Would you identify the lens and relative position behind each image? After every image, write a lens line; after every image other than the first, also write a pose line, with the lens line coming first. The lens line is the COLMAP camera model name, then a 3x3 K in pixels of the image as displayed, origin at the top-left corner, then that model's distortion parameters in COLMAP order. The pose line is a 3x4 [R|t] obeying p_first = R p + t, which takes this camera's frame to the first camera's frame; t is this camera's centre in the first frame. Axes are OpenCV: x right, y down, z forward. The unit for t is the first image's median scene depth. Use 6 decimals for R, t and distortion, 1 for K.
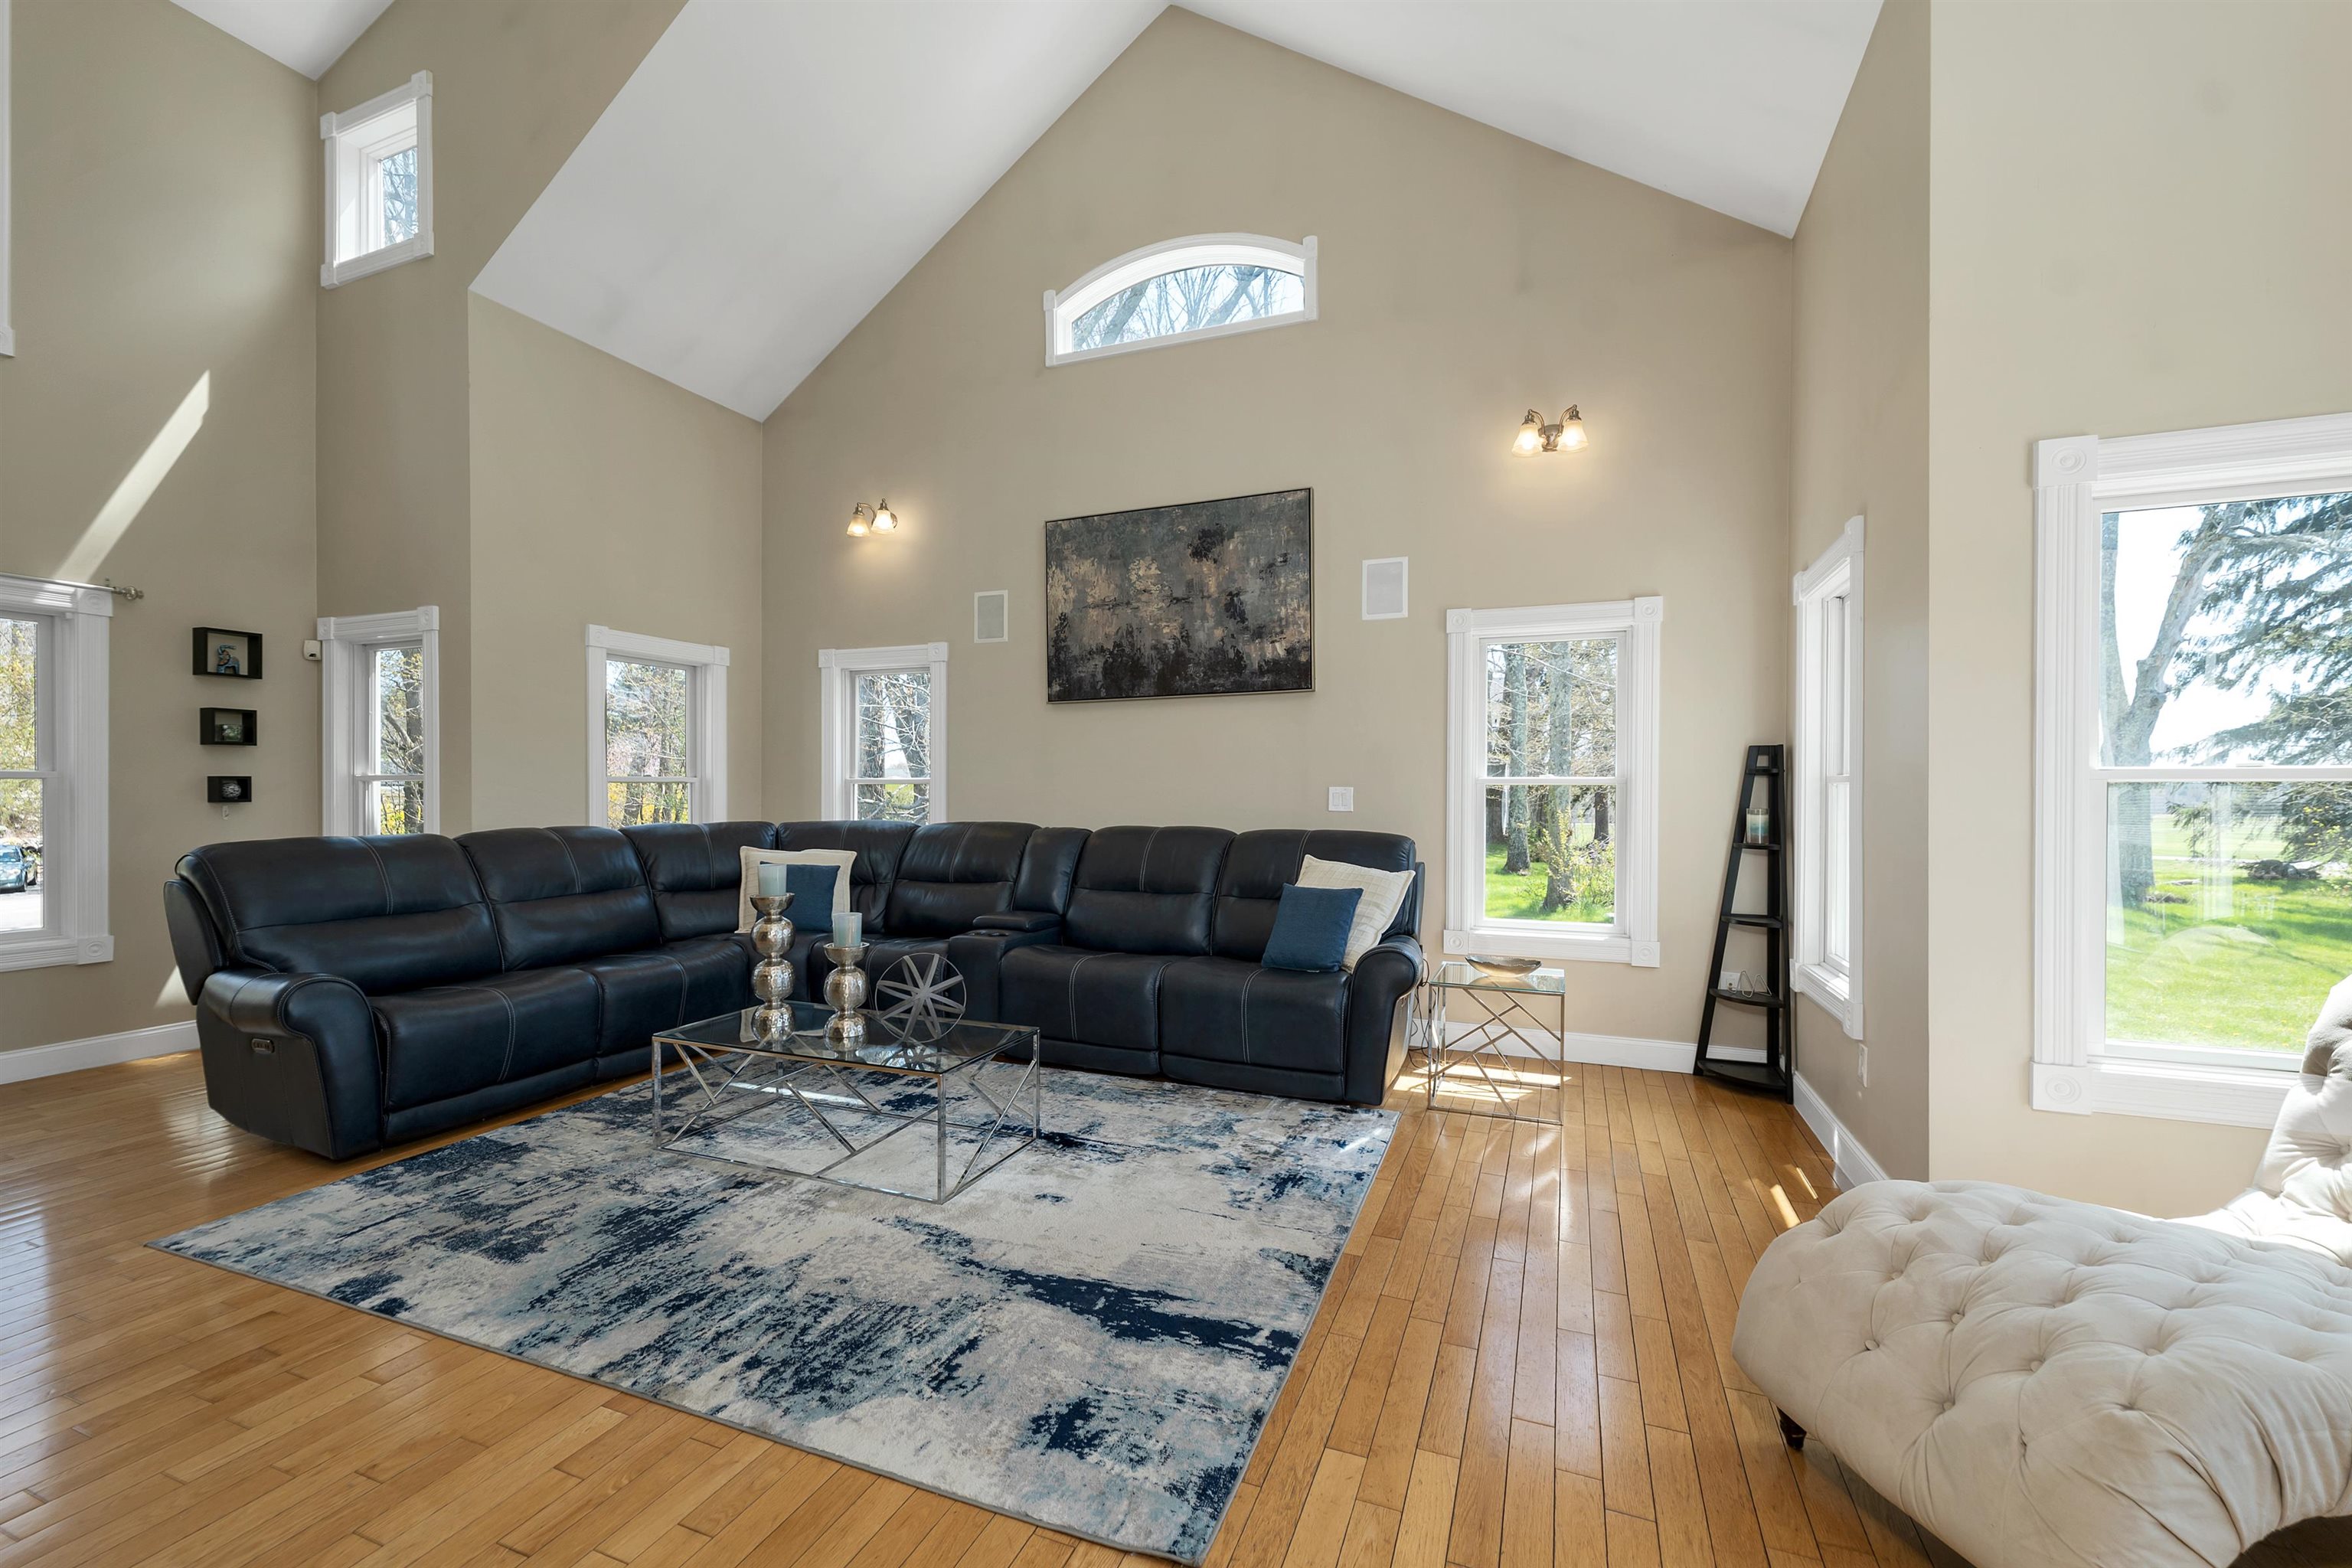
lens RADIAL K [[970.9, 0, 1170.9], [0, 970.9, 796.5], [0, 0, 1]] dist [0.003685, -0.000834]
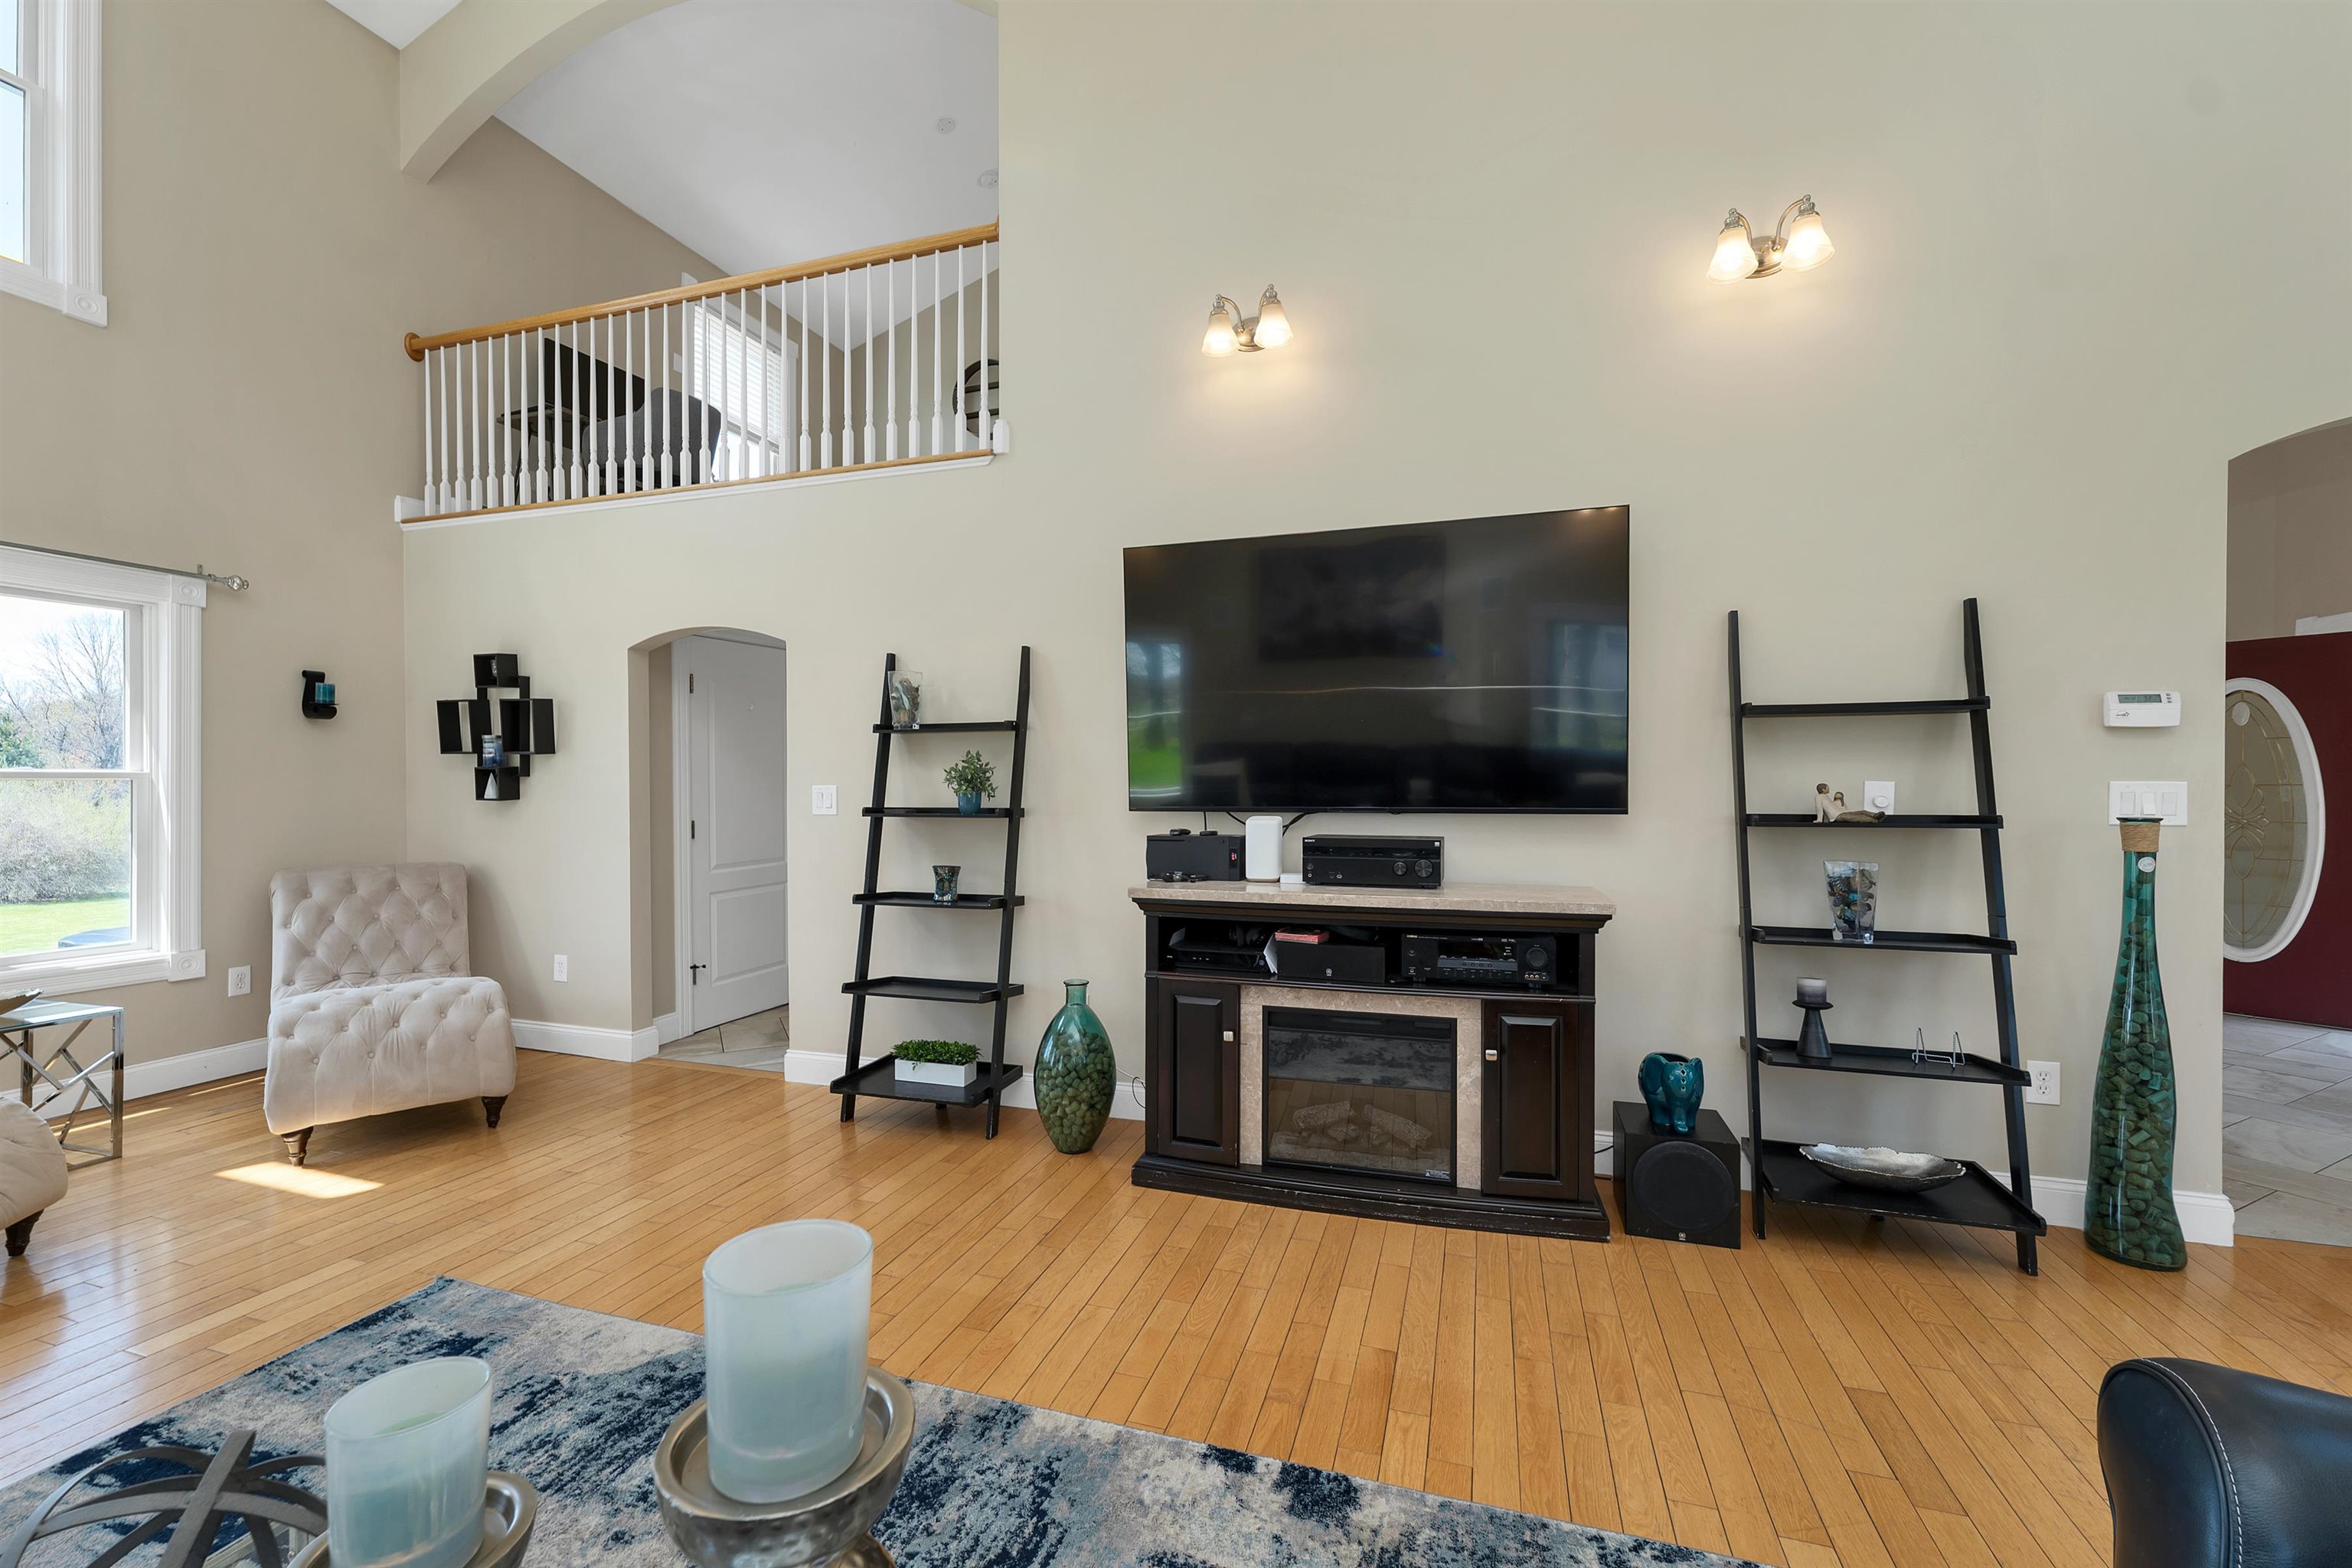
lens RADIAL K [[970.9, 0, 1164.7], [0, 970.9, 789.0], [0, 0, 1]] dist [0.003685, -0.000834]
pose [[-0.998076, -0.002624, -0.061947, -0.388657], [-0.003597, 0.999872, 0.015602, -0.011672], [0.061898, 0.015794, -0.997958, 0.979937]]
